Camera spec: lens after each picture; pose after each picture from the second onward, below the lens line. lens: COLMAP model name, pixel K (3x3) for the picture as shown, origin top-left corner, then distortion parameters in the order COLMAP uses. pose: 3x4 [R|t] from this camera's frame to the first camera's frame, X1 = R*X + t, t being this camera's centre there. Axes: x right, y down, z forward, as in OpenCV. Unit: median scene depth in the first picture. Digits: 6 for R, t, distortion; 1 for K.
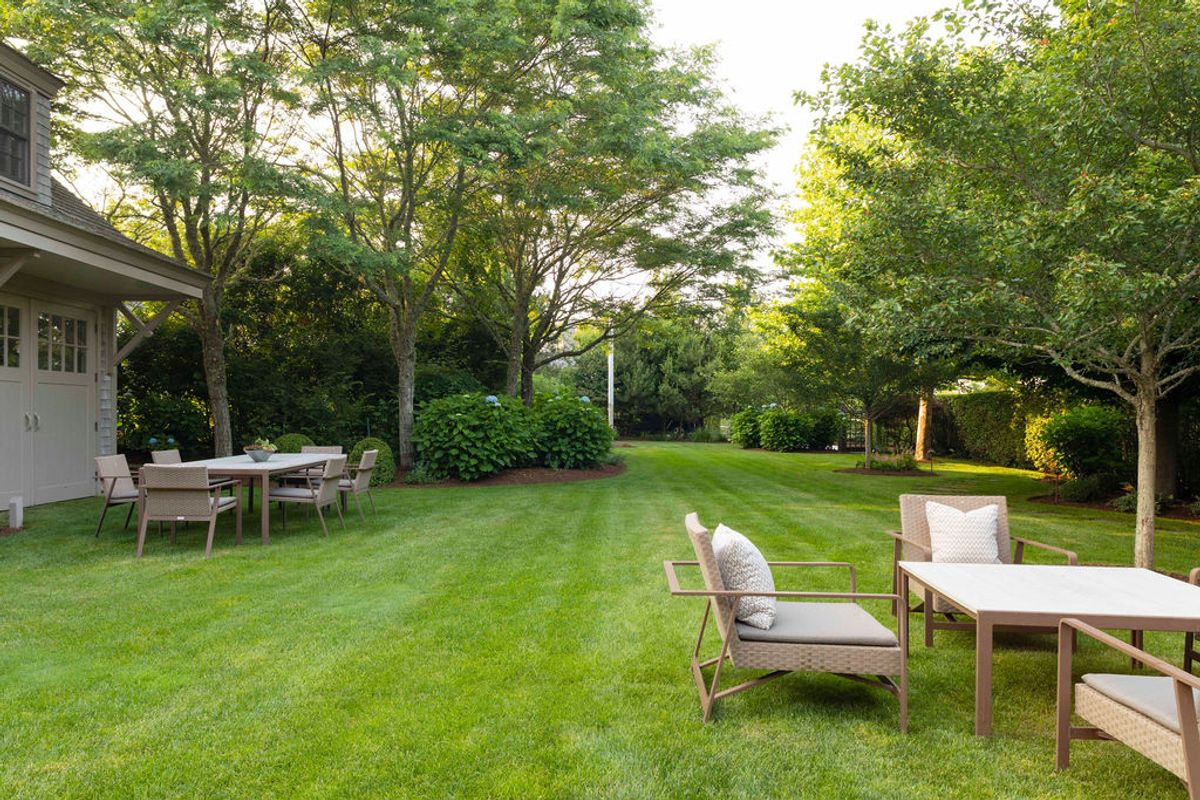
lens RADIAL K [[816.9, 0, 600.4], [0, 816.9, 407.7], [0, 0, 1]] dist [-0.029679, 0.011047]
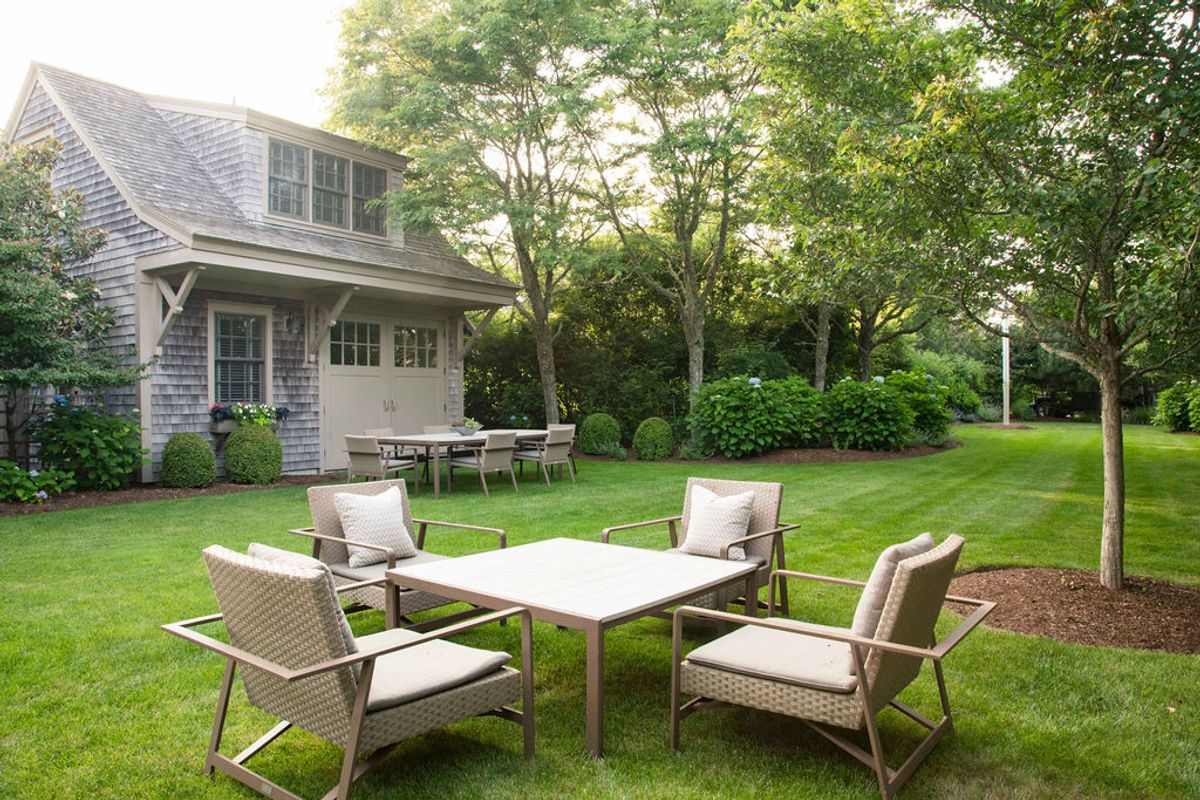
lens RADIAL K [[816.9, 0, 601.8], [0, 816.9, 399.8], [0, 0, 1]] dist [-0.029679, 0.011047]
pose [[0.840037, -0.005633, -0.542500, 0.274154], [0.014467, 0.999823, 0.012019, -0.002079], [0.542336, -0.017945, 0.839970, 0.015922]]
